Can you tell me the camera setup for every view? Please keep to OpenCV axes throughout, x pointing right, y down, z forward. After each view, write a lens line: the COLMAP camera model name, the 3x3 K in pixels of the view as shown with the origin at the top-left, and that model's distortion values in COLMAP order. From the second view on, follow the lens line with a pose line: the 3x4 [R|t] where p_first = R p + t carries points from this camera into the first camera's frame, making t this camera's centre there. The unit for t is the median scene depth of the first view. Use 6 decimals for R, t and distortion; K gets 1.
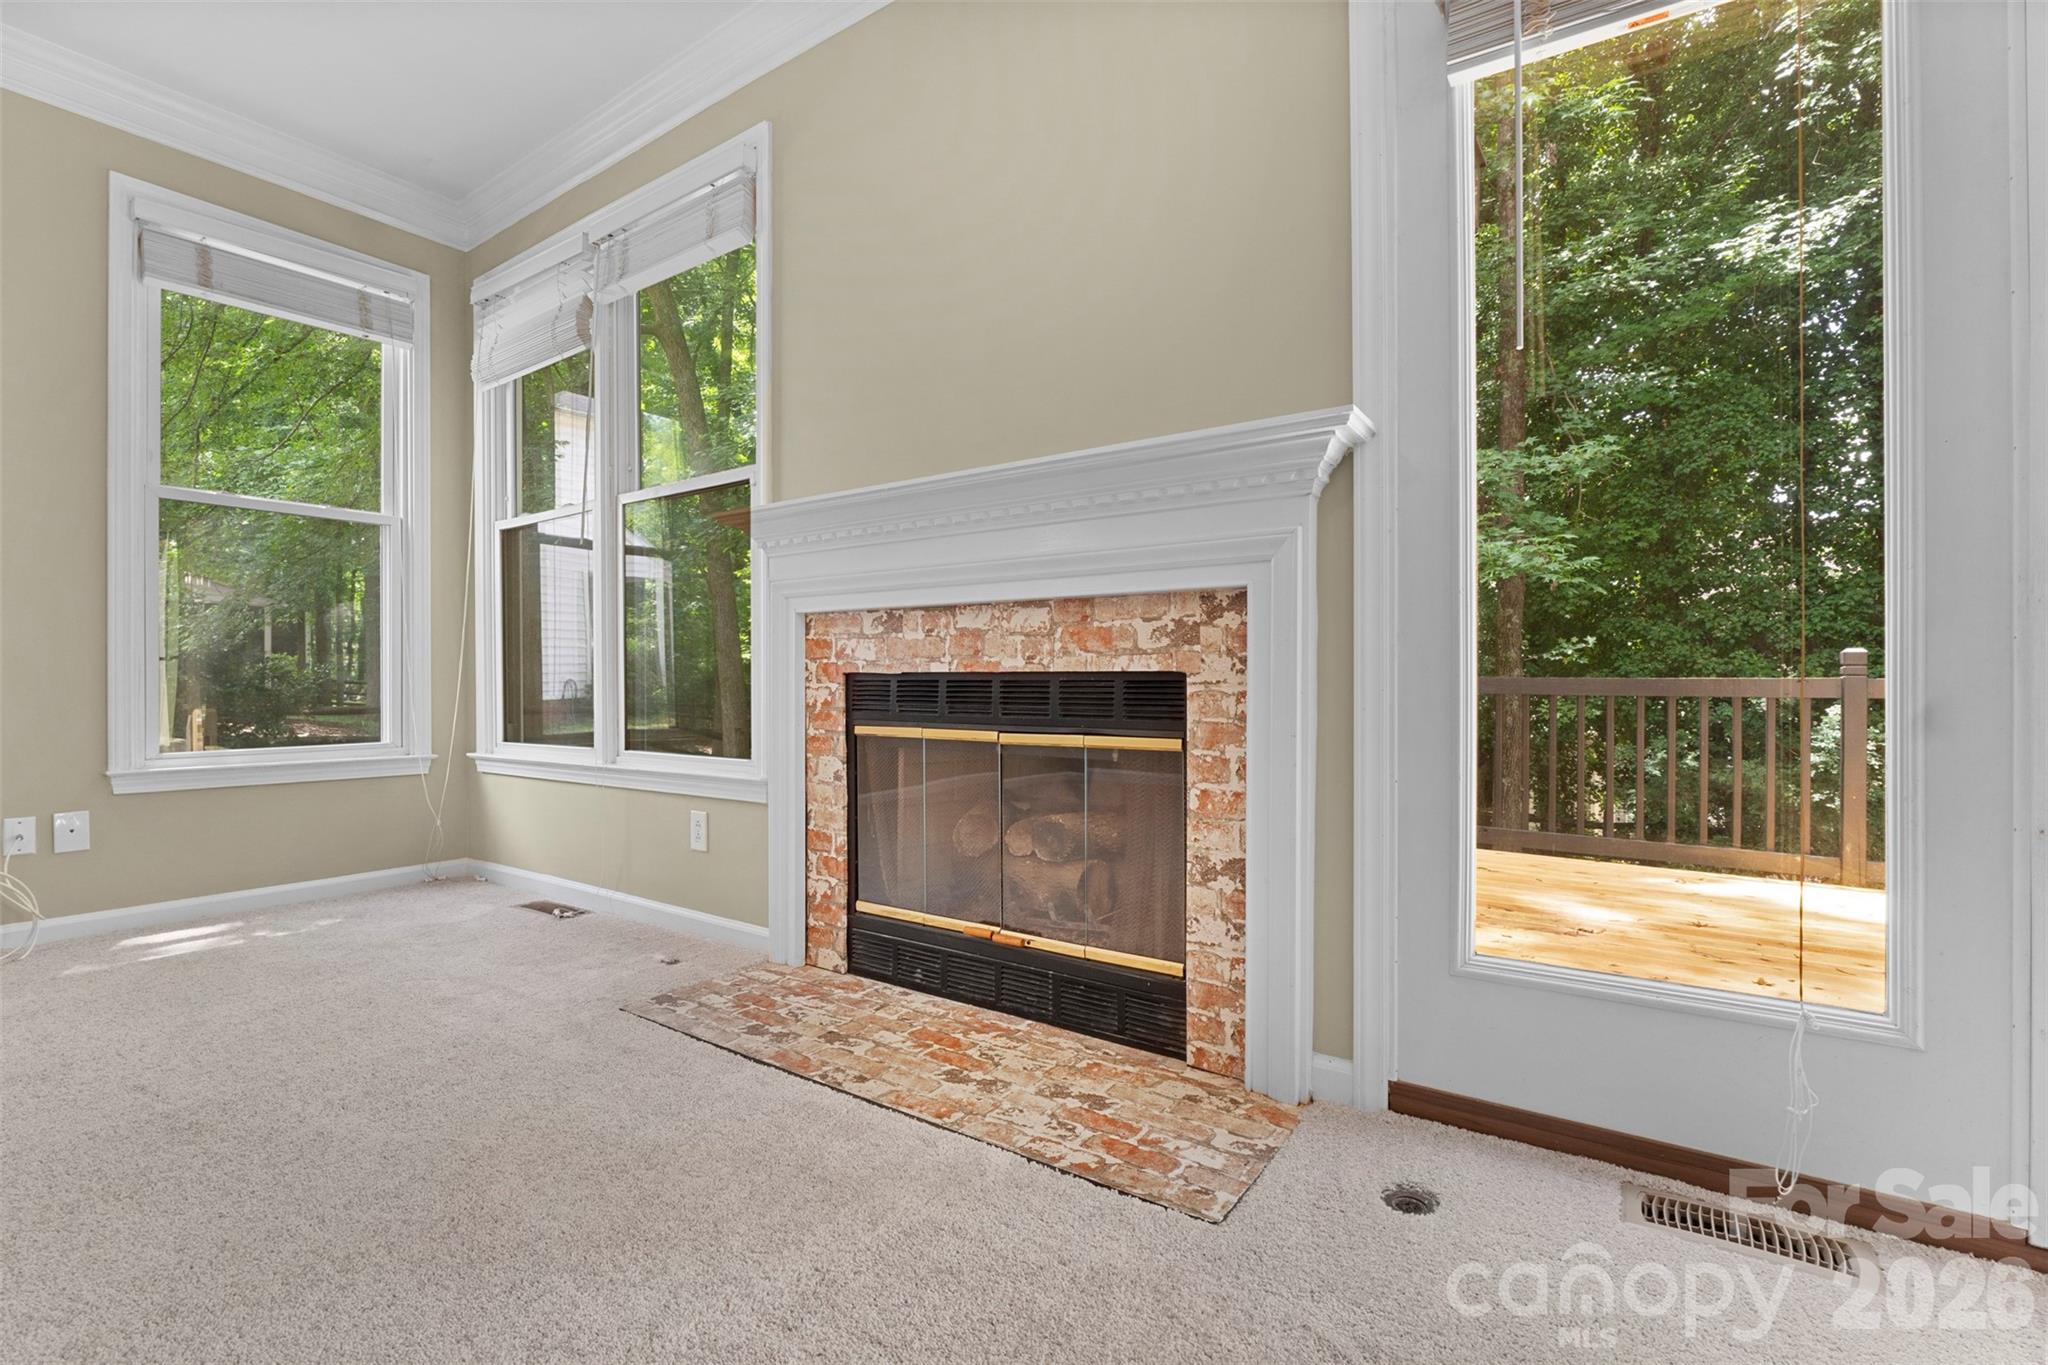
lens RADIAL K [[910.9, 0, 1013.5], [0, 910.9, 680.0], [0, 0, 1]] dist [-0.003220, -0.000937]
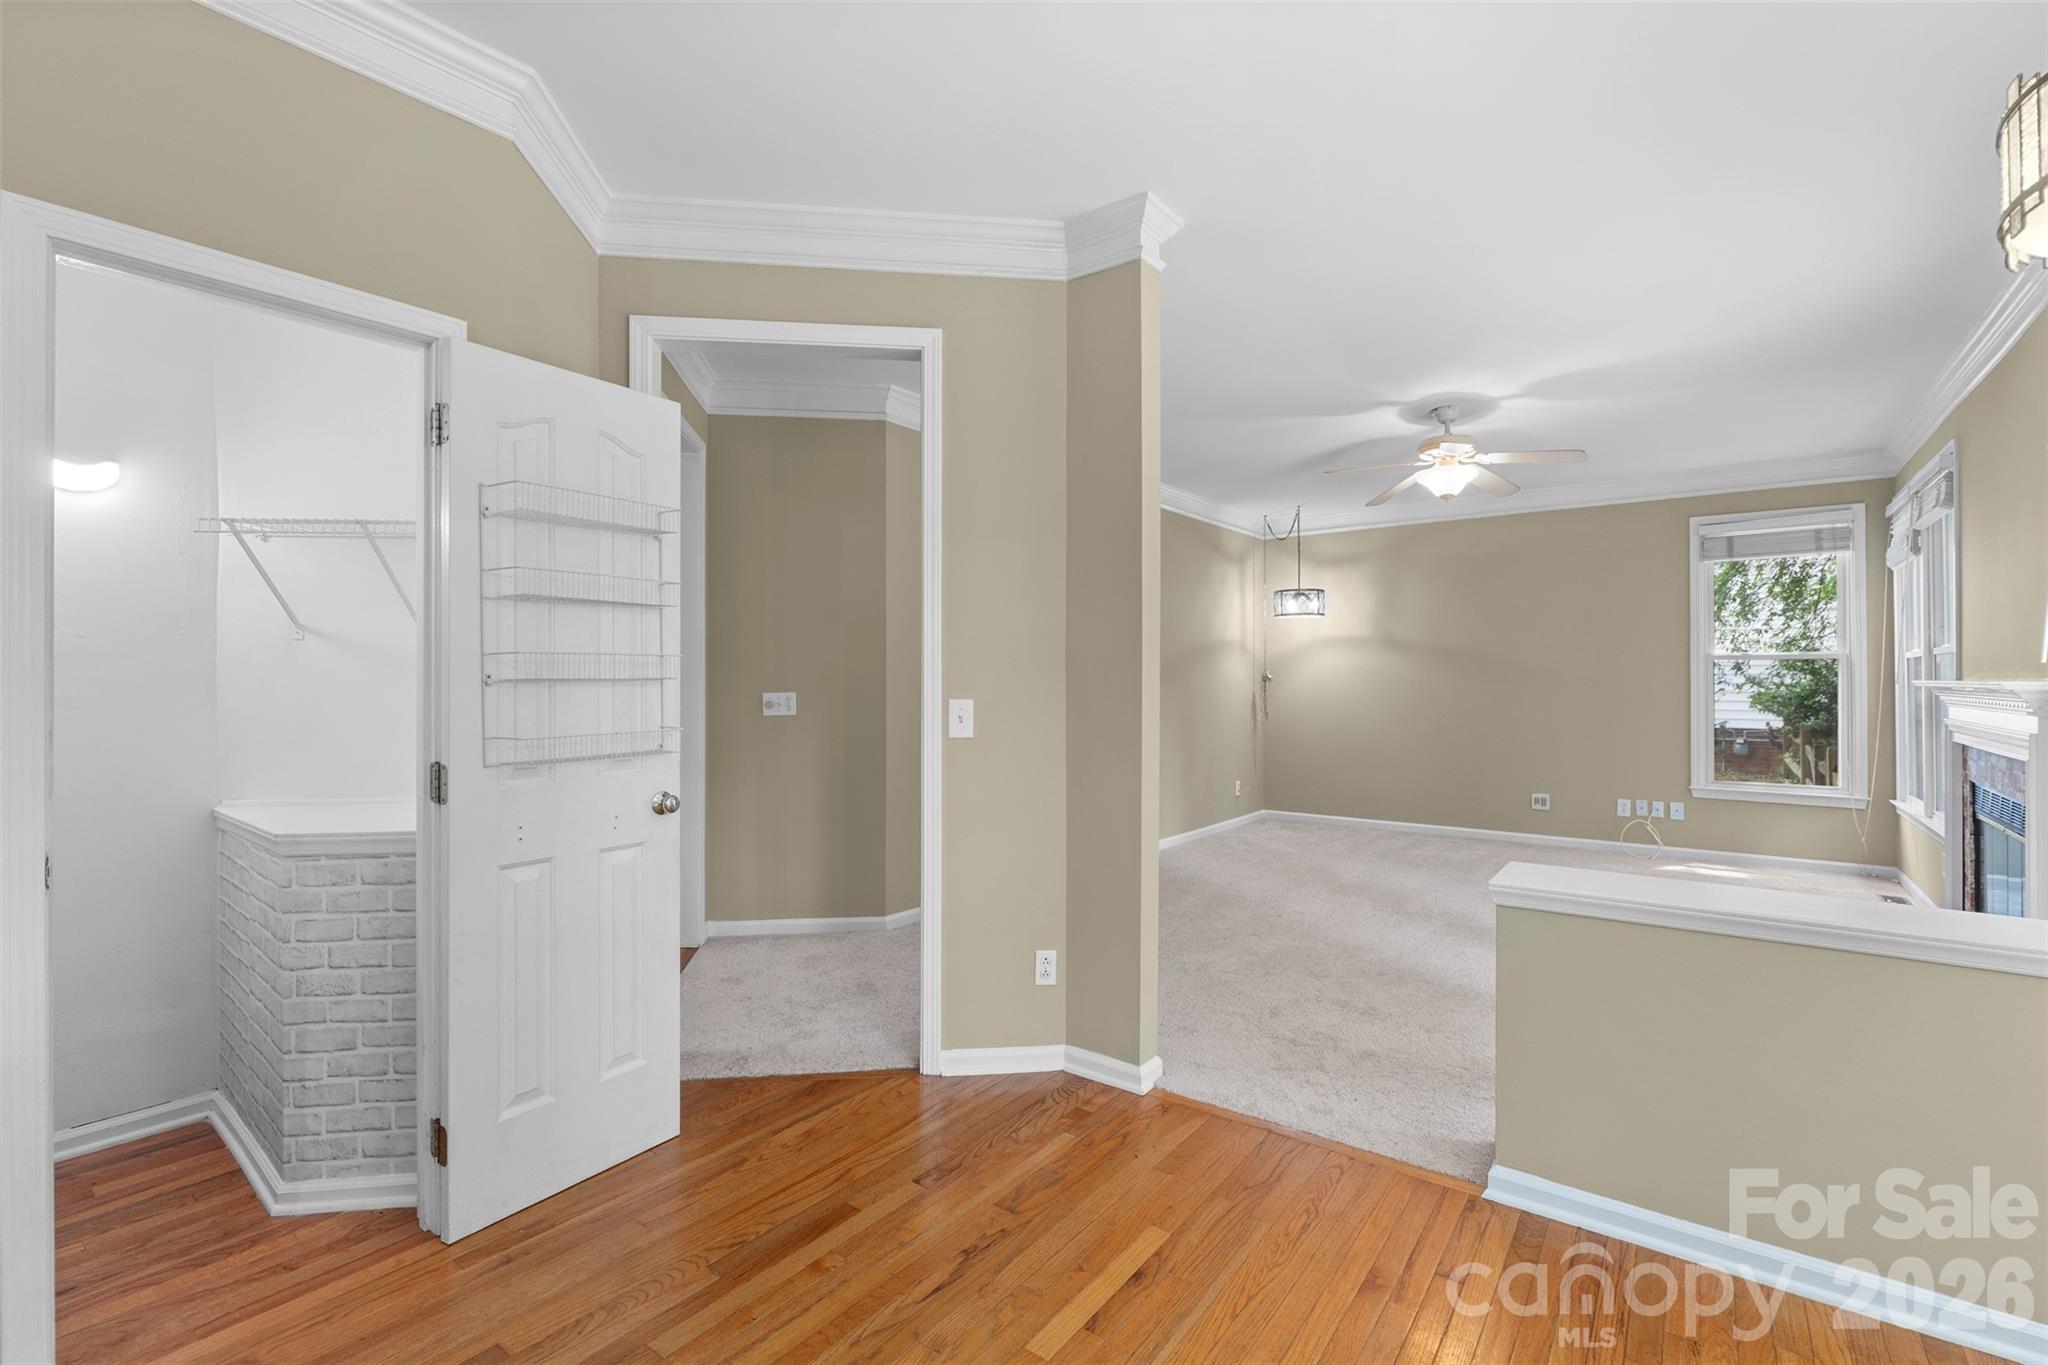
lens RADIAL K [[918.5, 0, 1025.1], [0, 918.5, 675.5], [0, 0, 1]] dist [-0.000731, -0.000127]
pose [[-0.024616, -0.002271, -0.999694, 1.049135], [0.002212, 0.999995, -0.002326, -0.137840], [0.999695, -0.002268, -0.024611, -0.467475]]
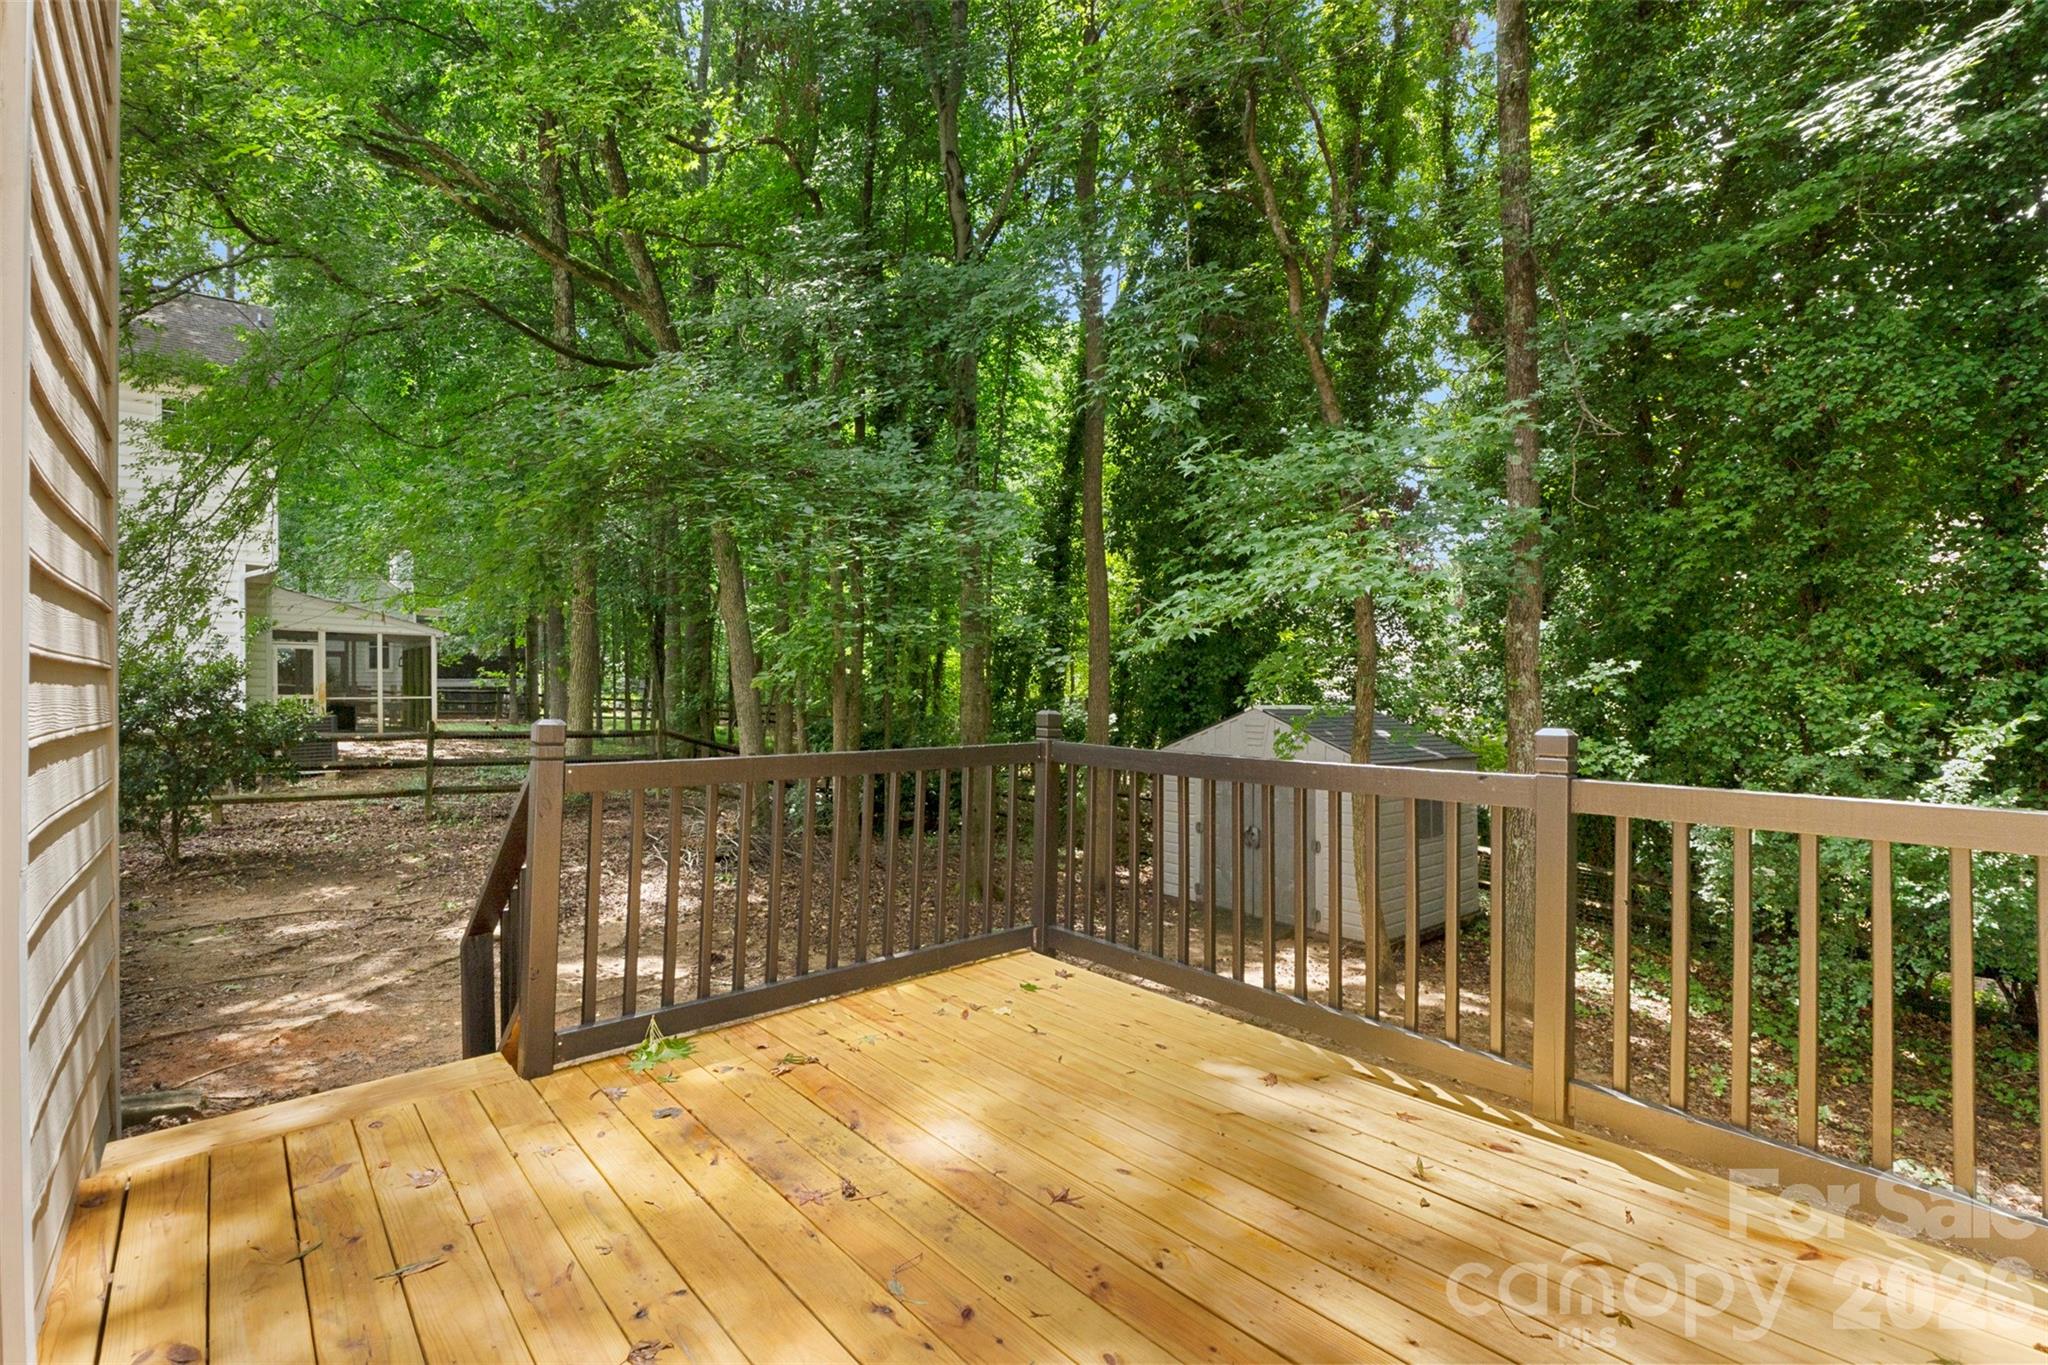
lens RADIAL K [[917.8, 0, 1007.1], [0, 917.8, 686.8], [0, 0, 1]] dist [-0.004073, -0.000544]
pose [[0.973072, -0.002362, -0.230490, 0.819966], [0.003337, 0.999987, 0.003840, -0.078085], [0.230478, -0.004506, 0.973067, 0.352195]]
